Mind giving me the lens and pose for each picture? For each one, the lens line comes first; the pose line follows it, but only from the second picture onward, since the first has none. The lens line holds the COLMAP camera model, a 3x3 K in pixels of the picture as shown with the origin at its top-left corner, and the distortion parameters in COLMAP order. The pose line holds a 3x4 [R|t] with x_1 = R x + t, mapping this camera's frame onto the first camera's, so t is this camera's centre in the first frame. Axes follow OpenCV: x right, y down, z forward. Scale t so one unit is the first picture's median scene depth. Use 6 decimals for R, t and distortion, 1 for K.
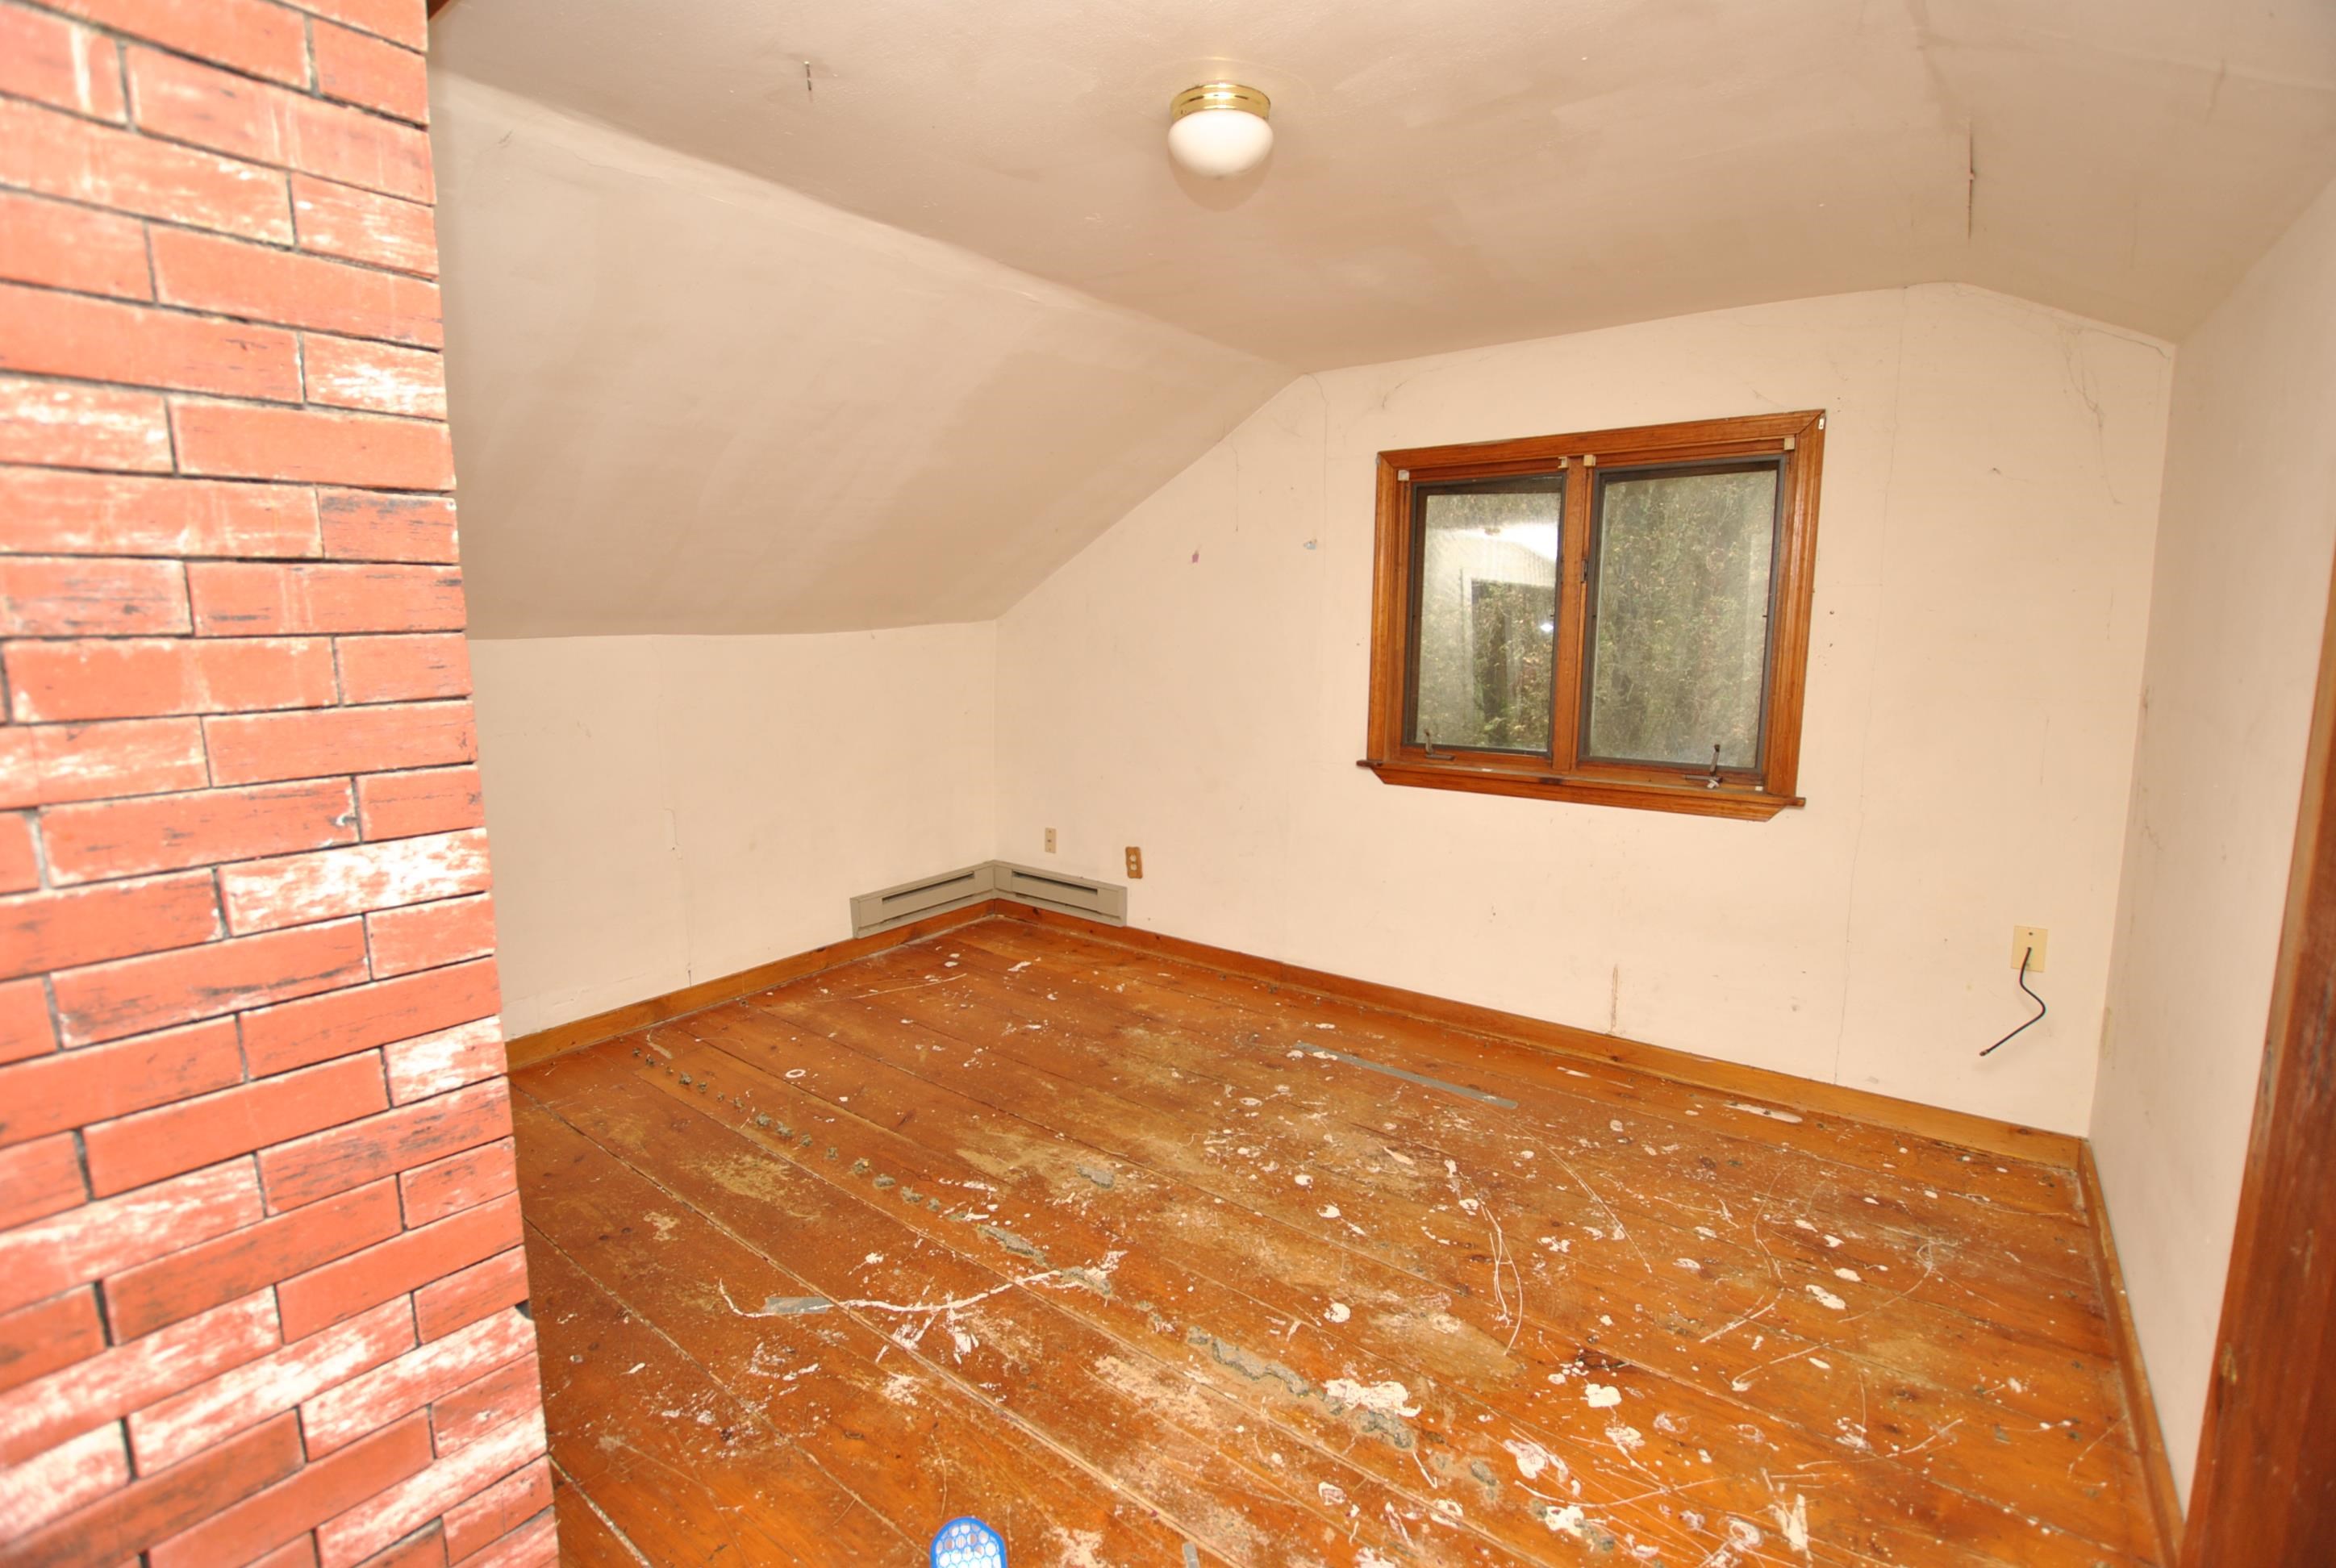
lens RADIAL K [[1034.7, 0, 1165.8], [0, 1034.7, 764.7], [0, 0, 1]] dist [-0.034953, 0.006375]
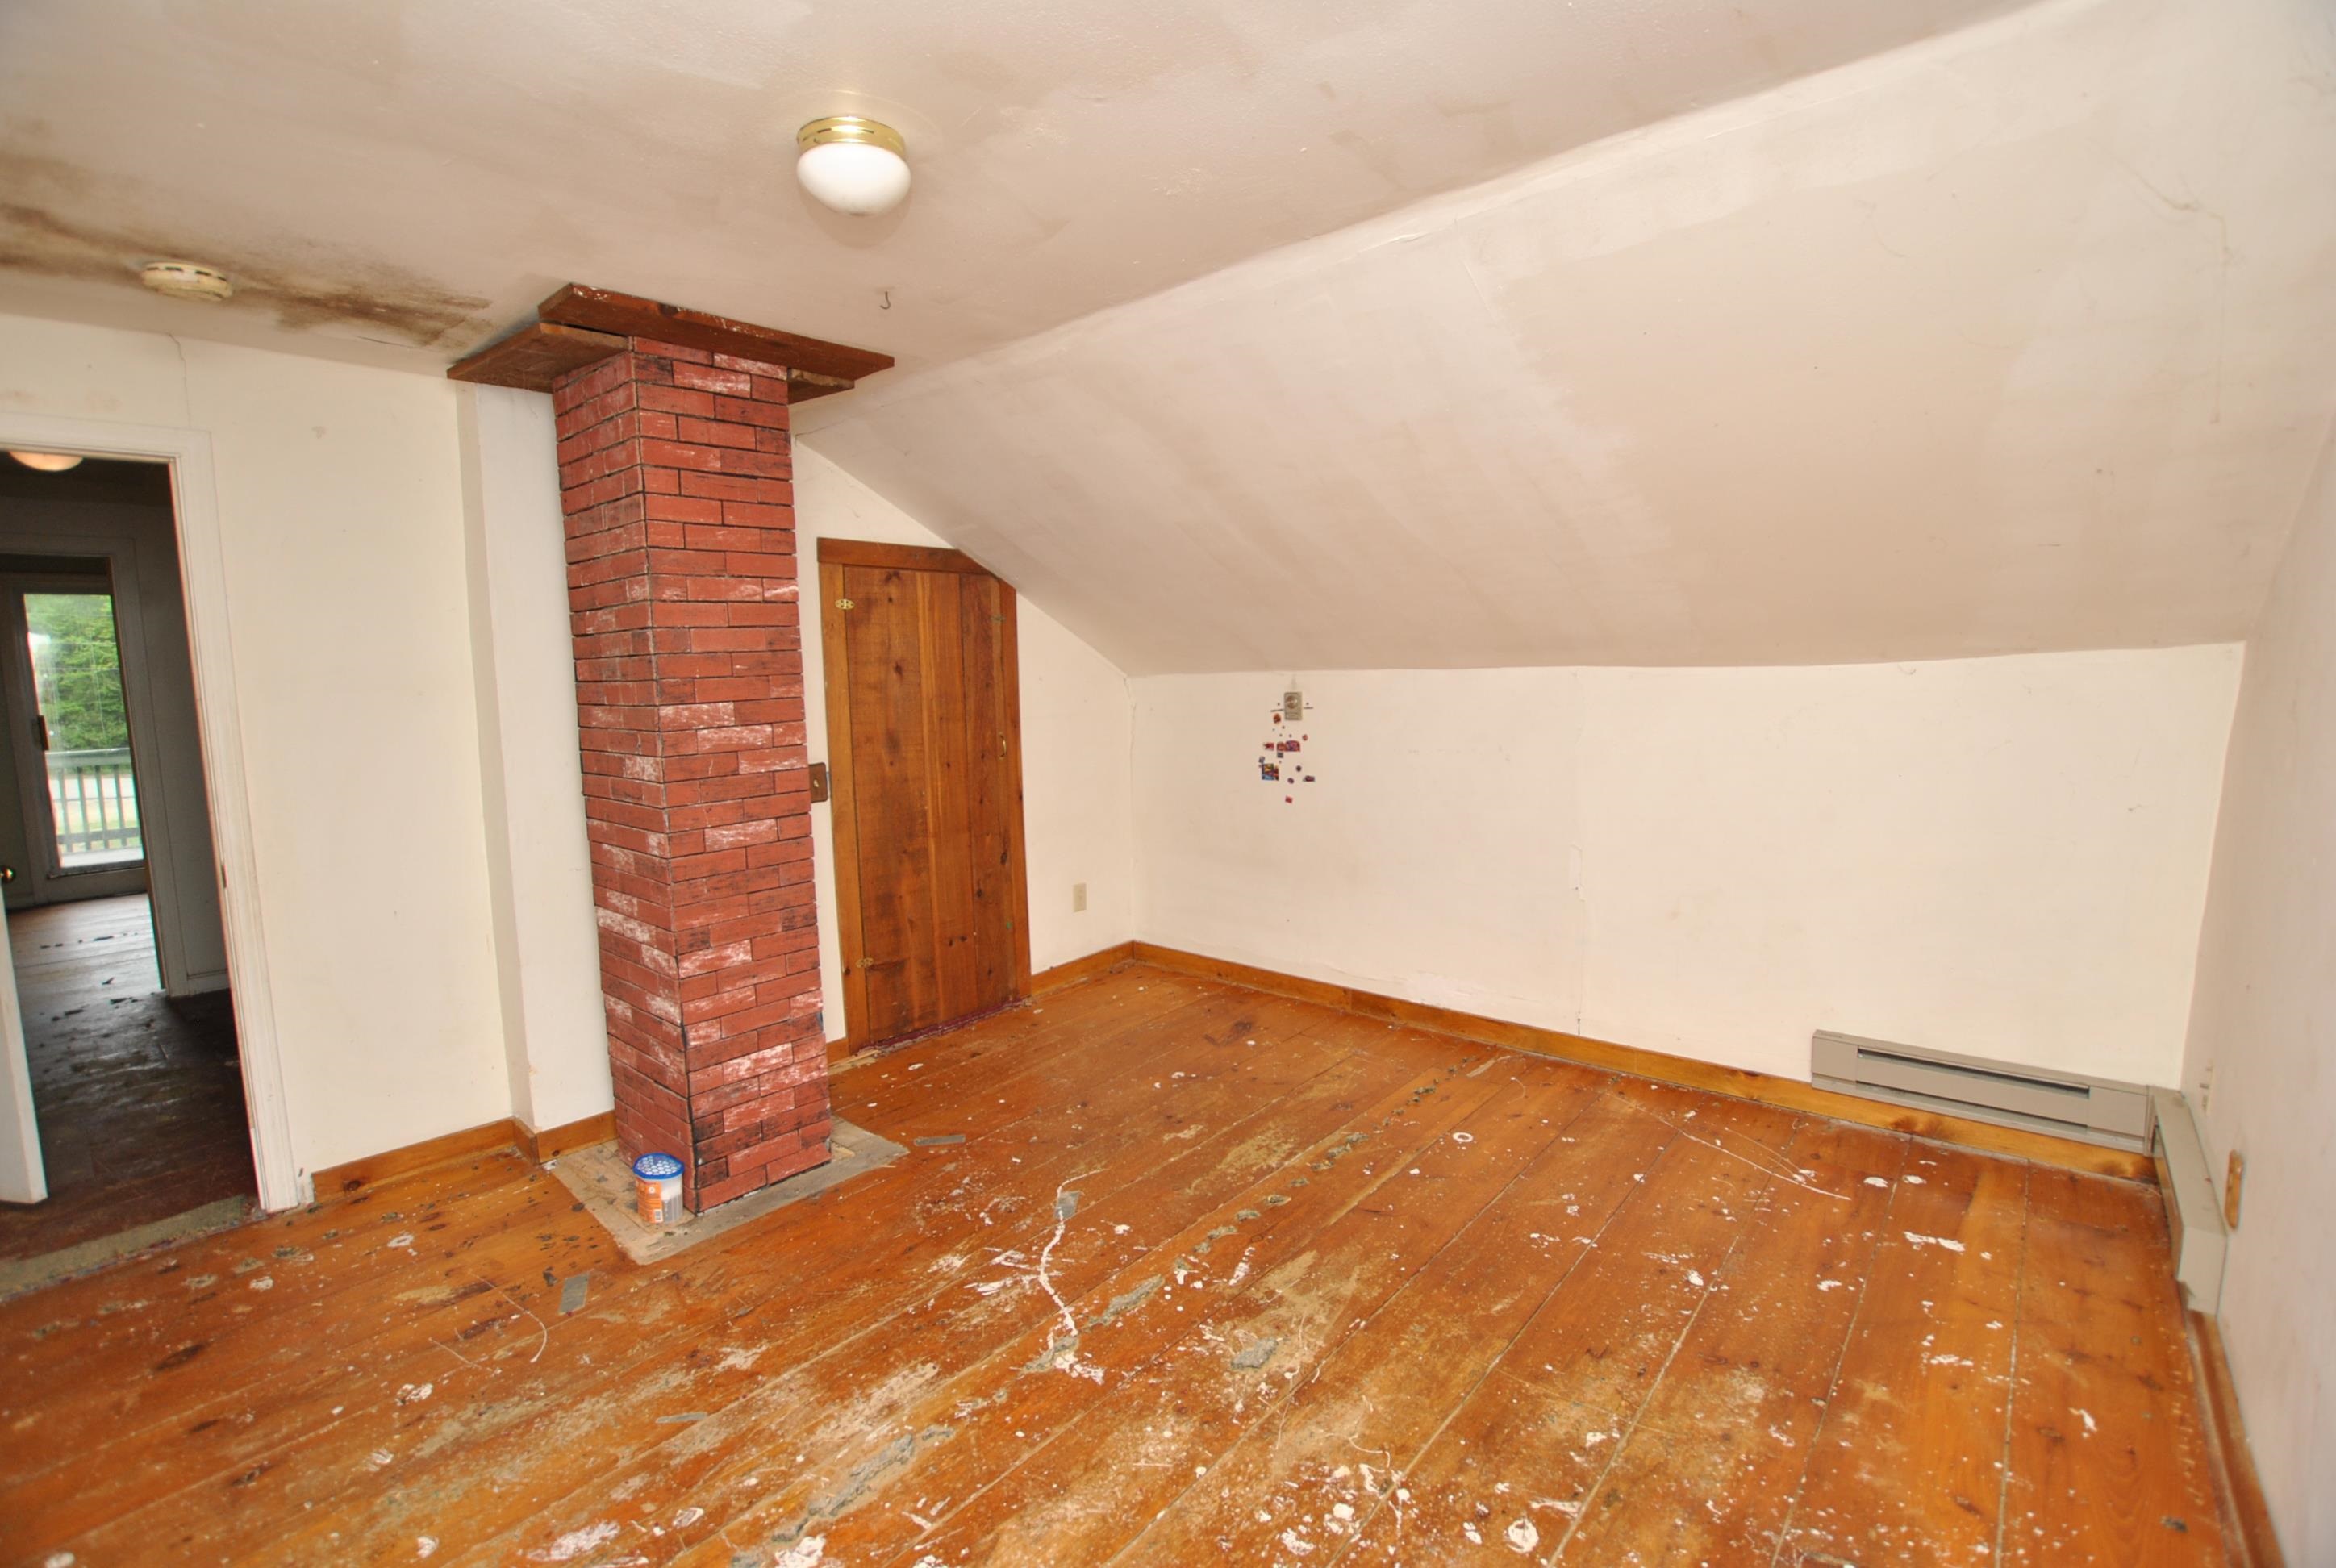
lens RADIAL K [[1034.7, 0, 1165.8], [0, 1034.7, 764.7], [0, 0, 1]] dist [-0.034953, 0.006375]
pose [[-0.066615, 0.108601, -0.991851, 0.644284], [-0.115652, 0.986518, 0.115785, -0.130236], [0.991054, 0.122422, -0.053157, 0.870478]]
